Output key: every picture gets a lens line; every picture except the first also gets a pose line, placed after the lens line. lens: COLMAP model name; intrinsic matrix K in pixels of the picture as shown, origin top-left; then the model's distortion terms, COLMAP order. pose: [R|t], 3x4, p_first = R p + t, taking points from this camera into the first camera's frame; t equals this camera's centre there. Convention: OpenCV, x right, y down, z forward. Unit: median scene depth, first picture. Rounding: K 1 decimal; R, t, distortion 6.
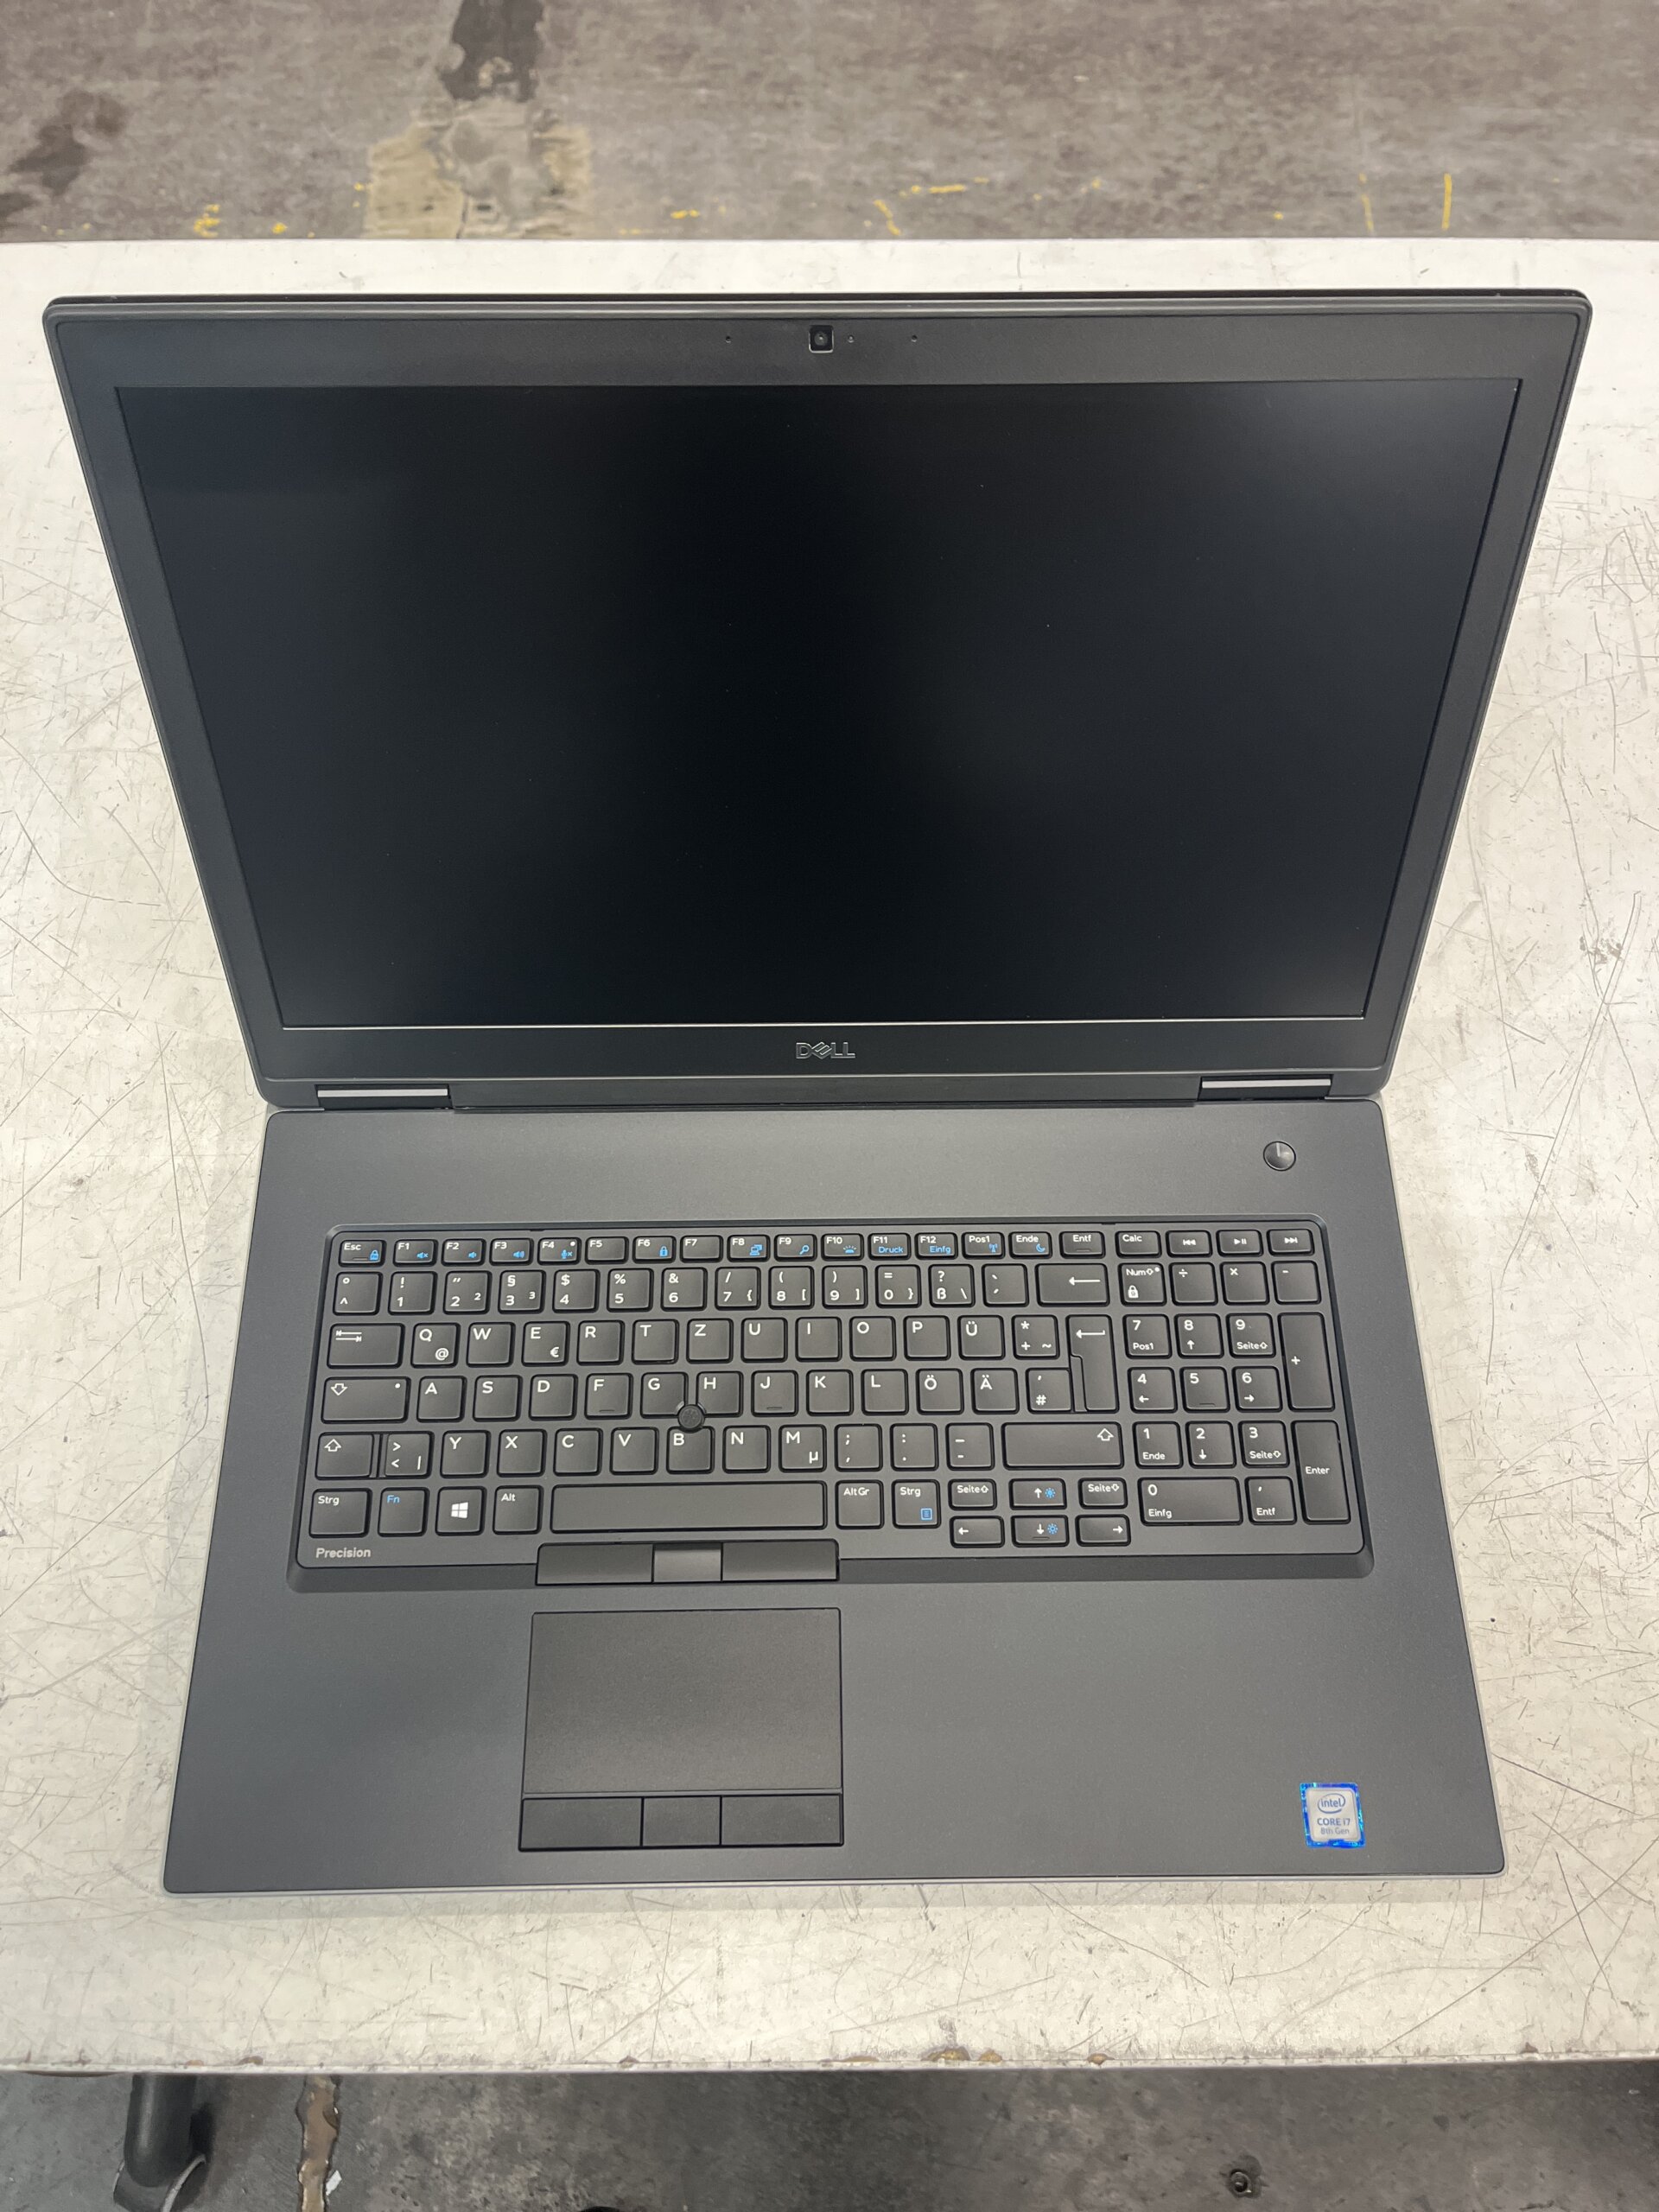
lens RADIAL K [[1676.6, 0, 829.5], [0, 1676.6, 1106.0], [0, 0, 1]] dist [0.064388, -0.111671]
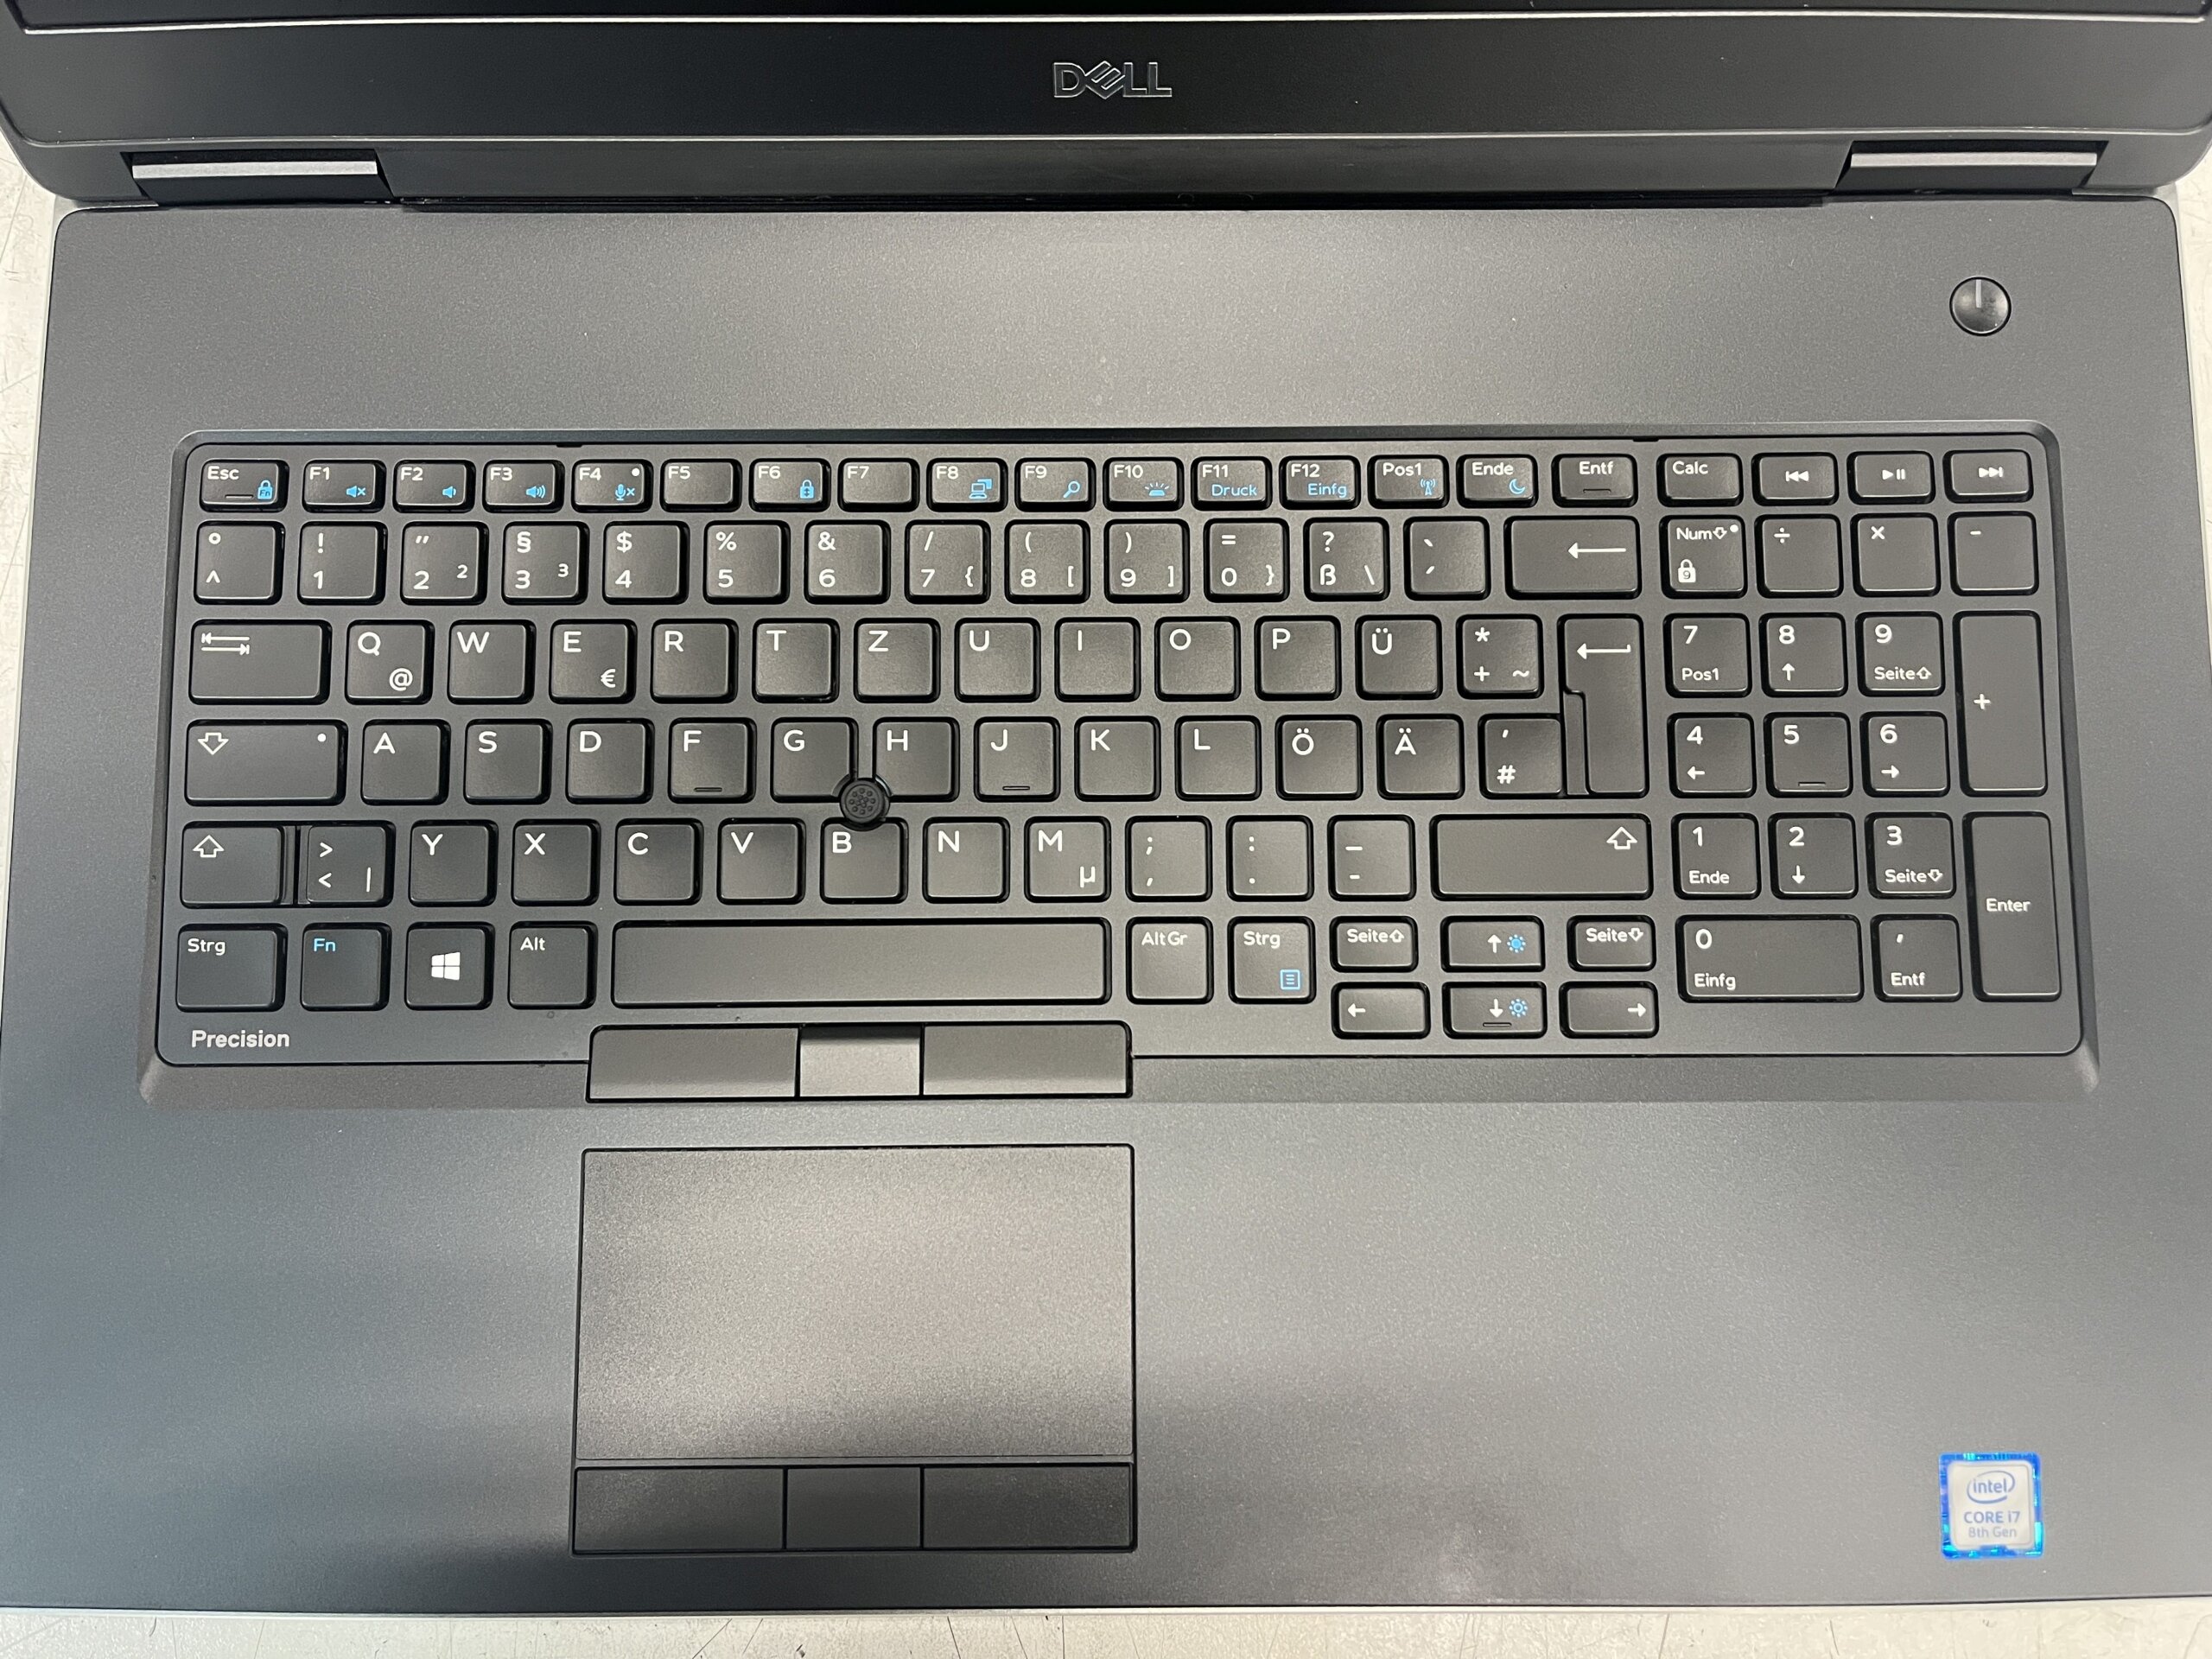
lens RADIAL K [[1676.6, 0, 1106.0], [0, 1676.6, 829.5], [0, 0, 1]] dist [0.064388, -0.111671]
pose [[0.999972, 0.007155, -0.002374, -0.002224], [-0.006050, 0.949577, 0.313475, 0.021711], [0.004497, -0.313451, 0.949594, 0.471747]]
